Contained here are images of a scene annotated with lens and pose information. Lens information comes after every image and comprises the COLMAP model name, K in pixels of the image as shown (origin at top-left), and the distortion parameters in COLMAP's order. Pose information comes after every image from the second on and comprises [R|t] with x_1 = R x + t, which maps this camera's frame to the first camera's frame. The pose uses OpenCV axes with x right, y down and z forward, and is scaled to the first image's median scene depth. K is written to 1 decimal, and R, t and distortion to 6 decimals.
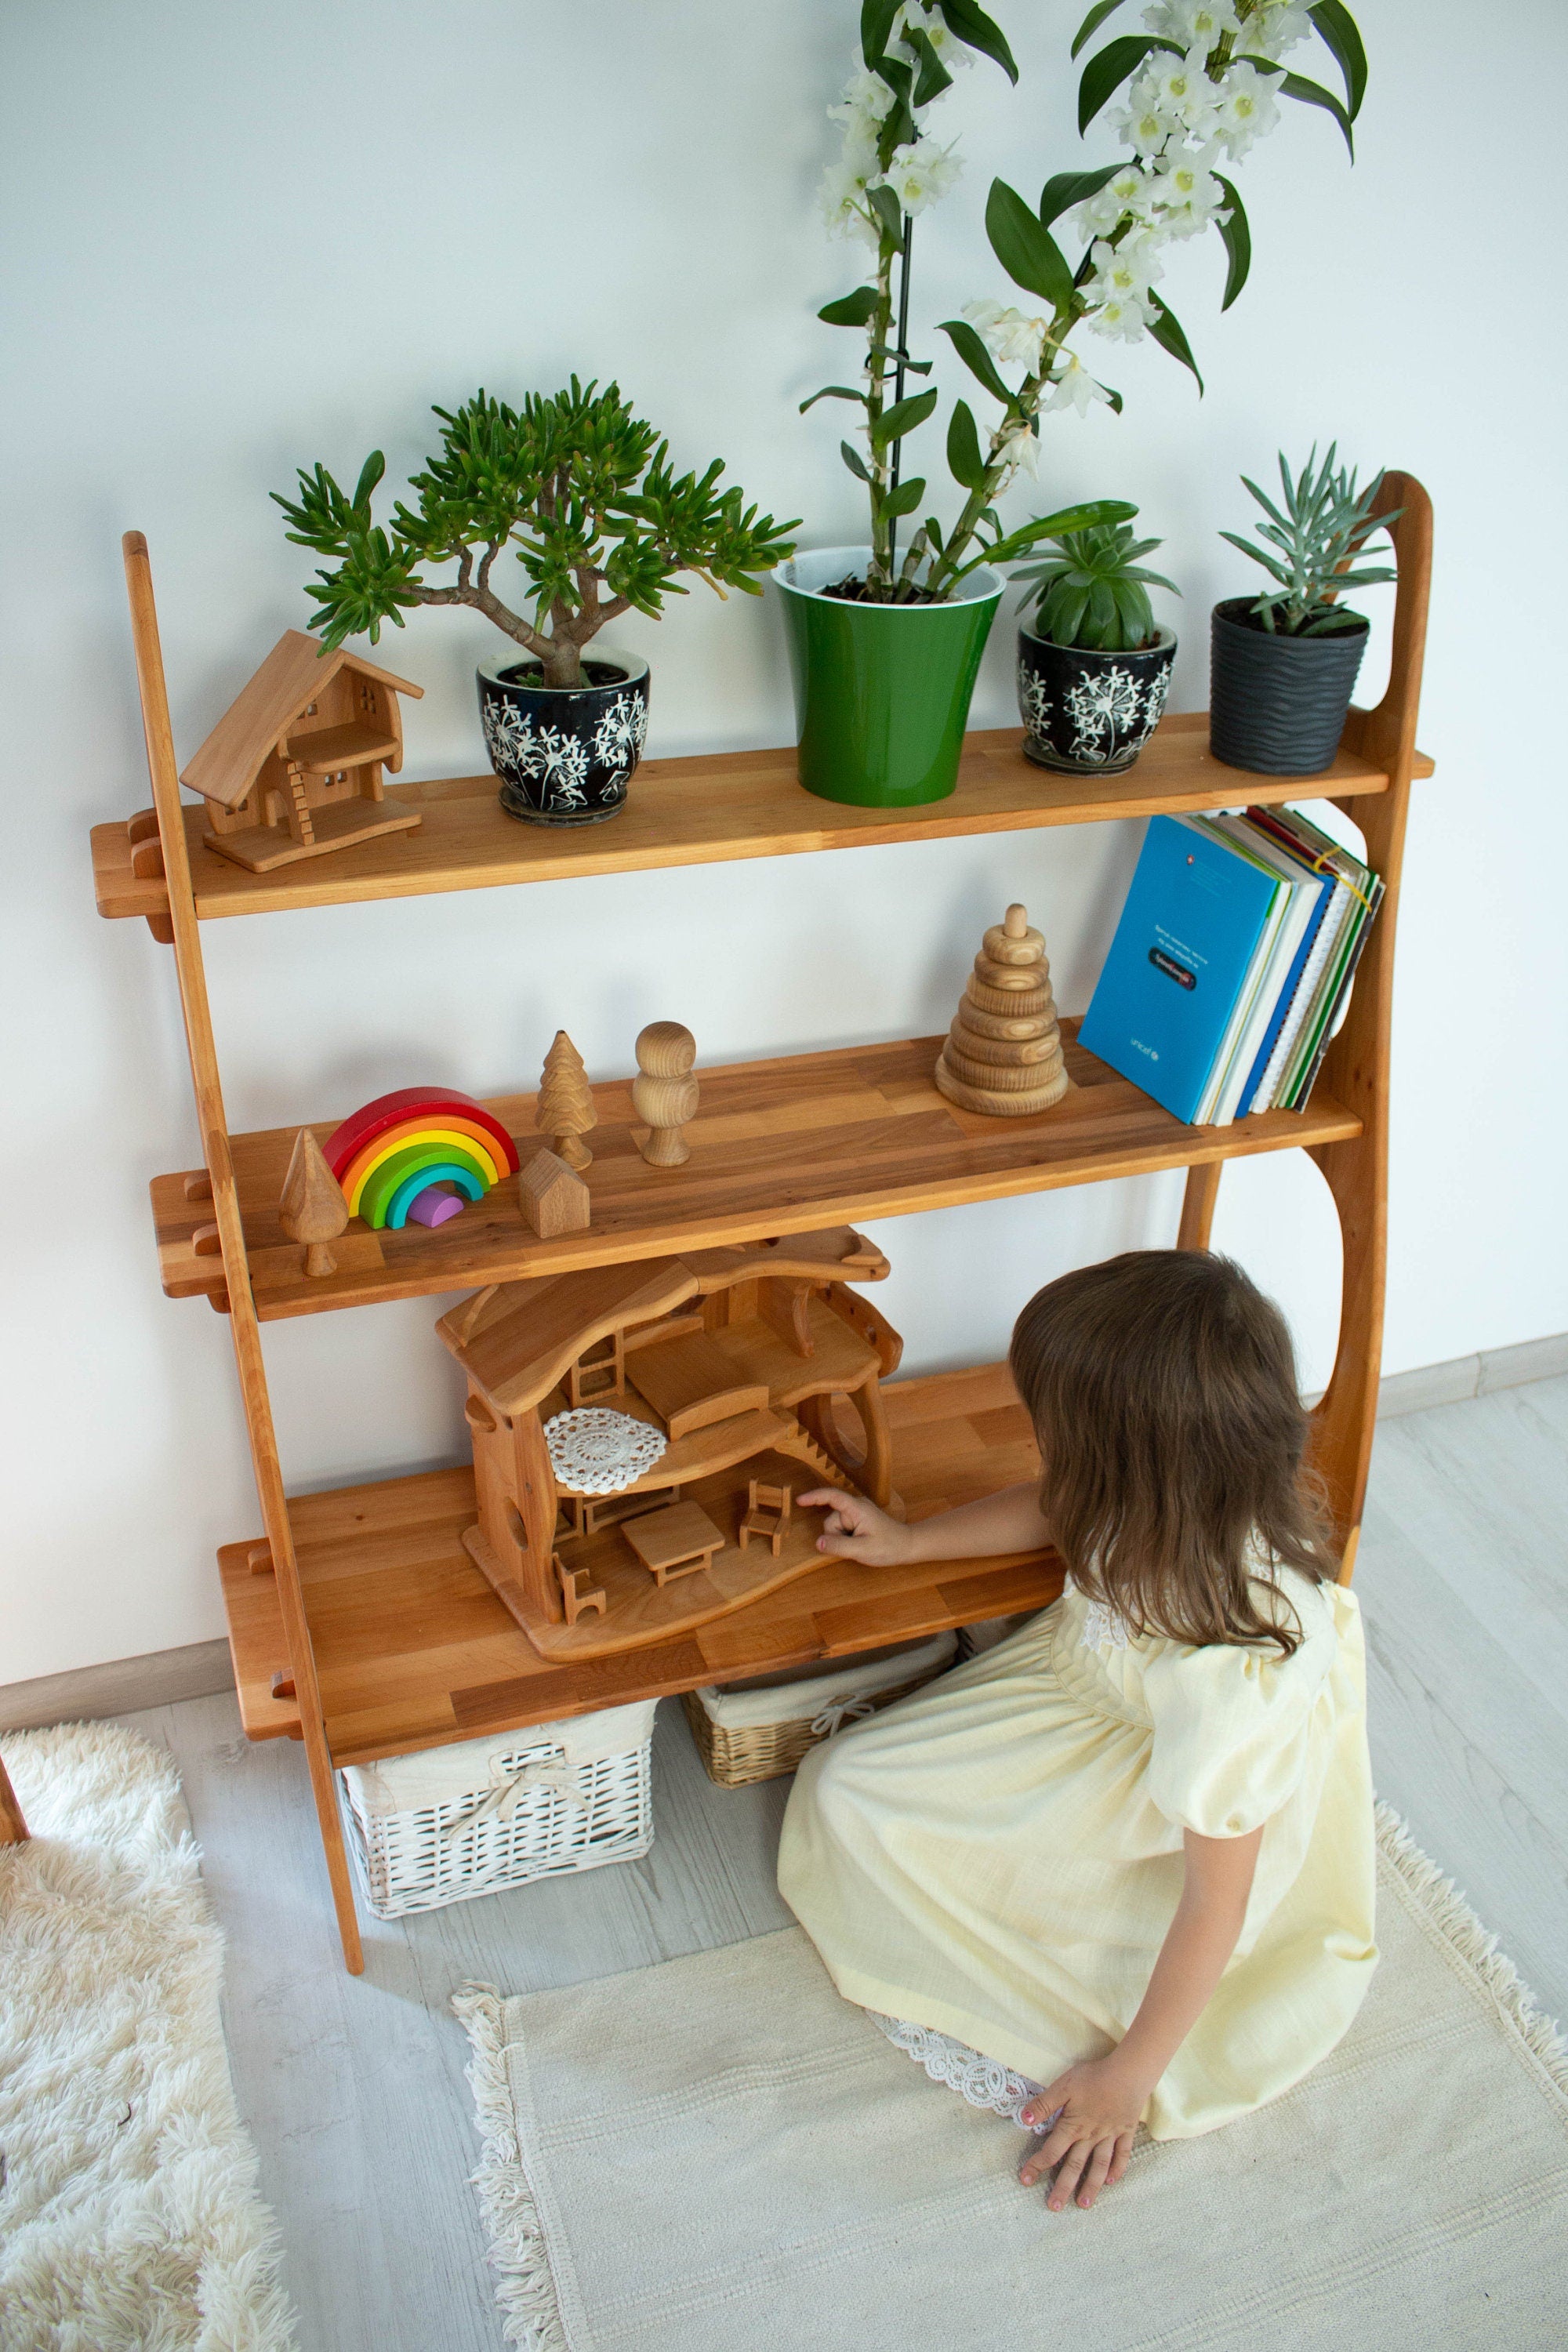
lens RADIAL K [[1921.5, 0, 784.0], [0, 1921.5, 1176.0], [0, 0, 1]] dist [-0.147916, 0.074951]
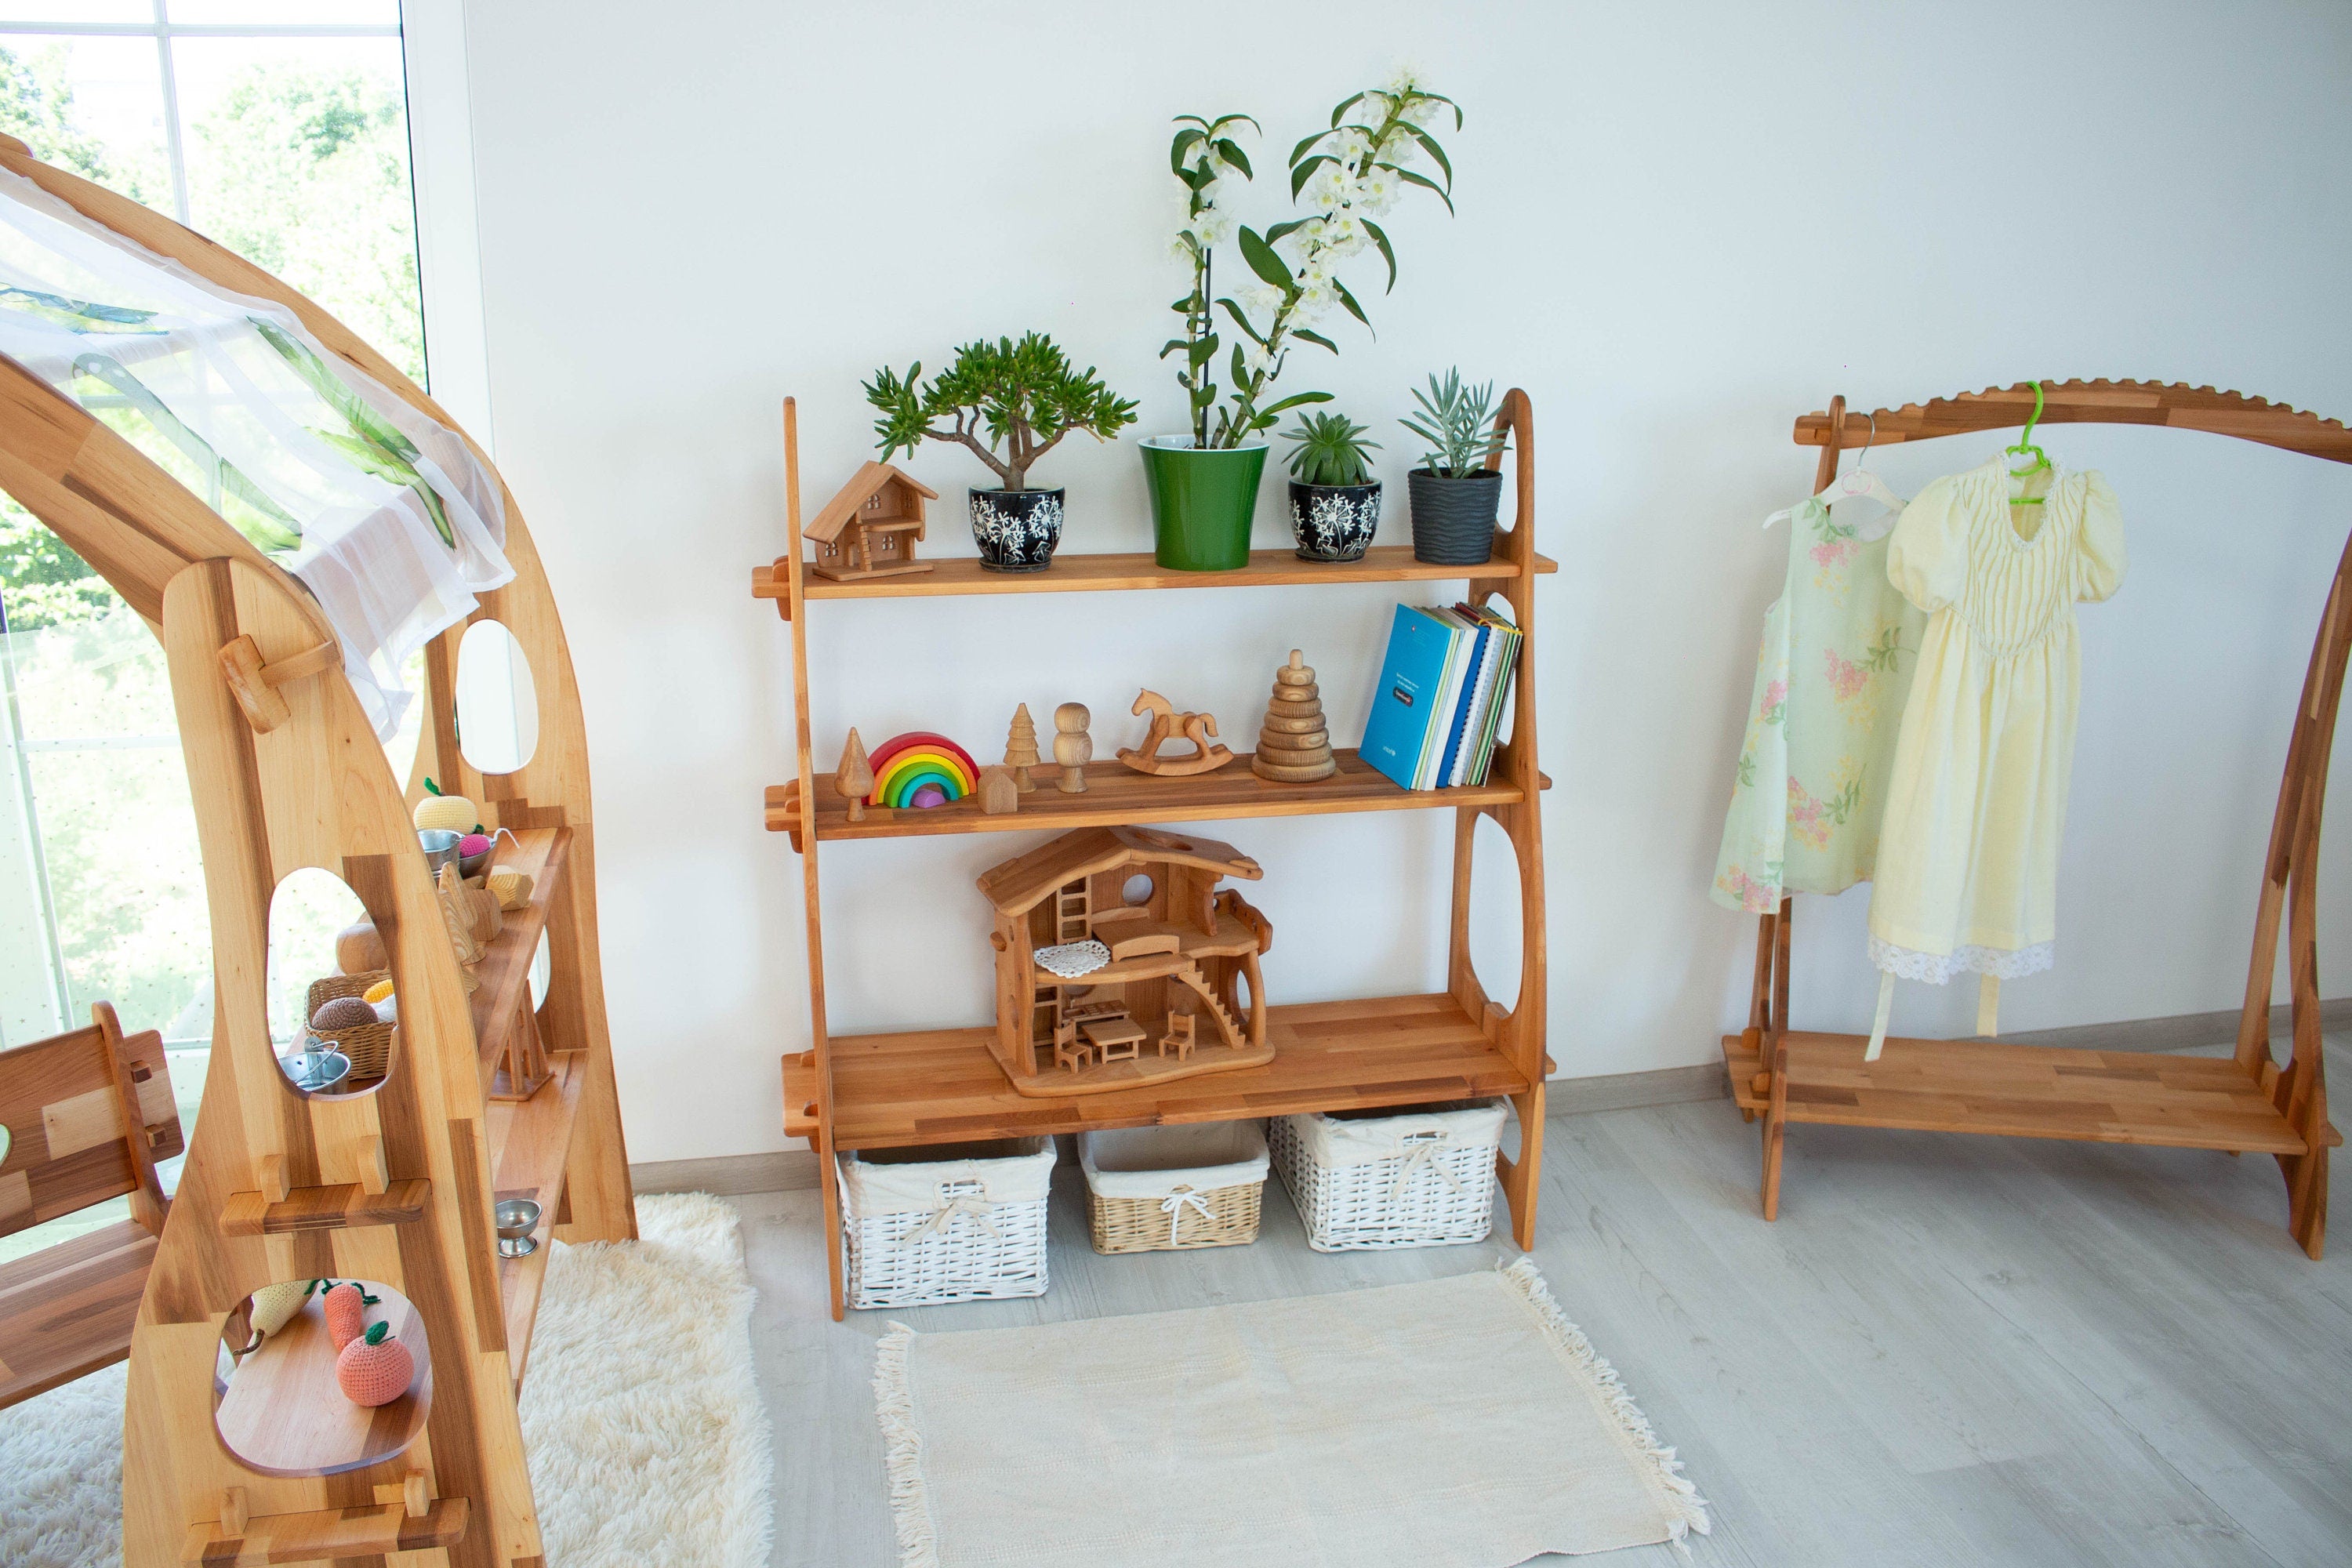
lens RADIAL K [[1935.6, 0, 1176.0], [0, 1935.6, 784.0], [0, 0, 1]] dist [-0.187664, -0.000824]
pose [[0.991101, 0.018909, -0.131761, 0.273500], [-0.053223, 0.963584, -0.262058, 0.463966], [0.122008, 0.266738, 0.956015, -0.637161]]
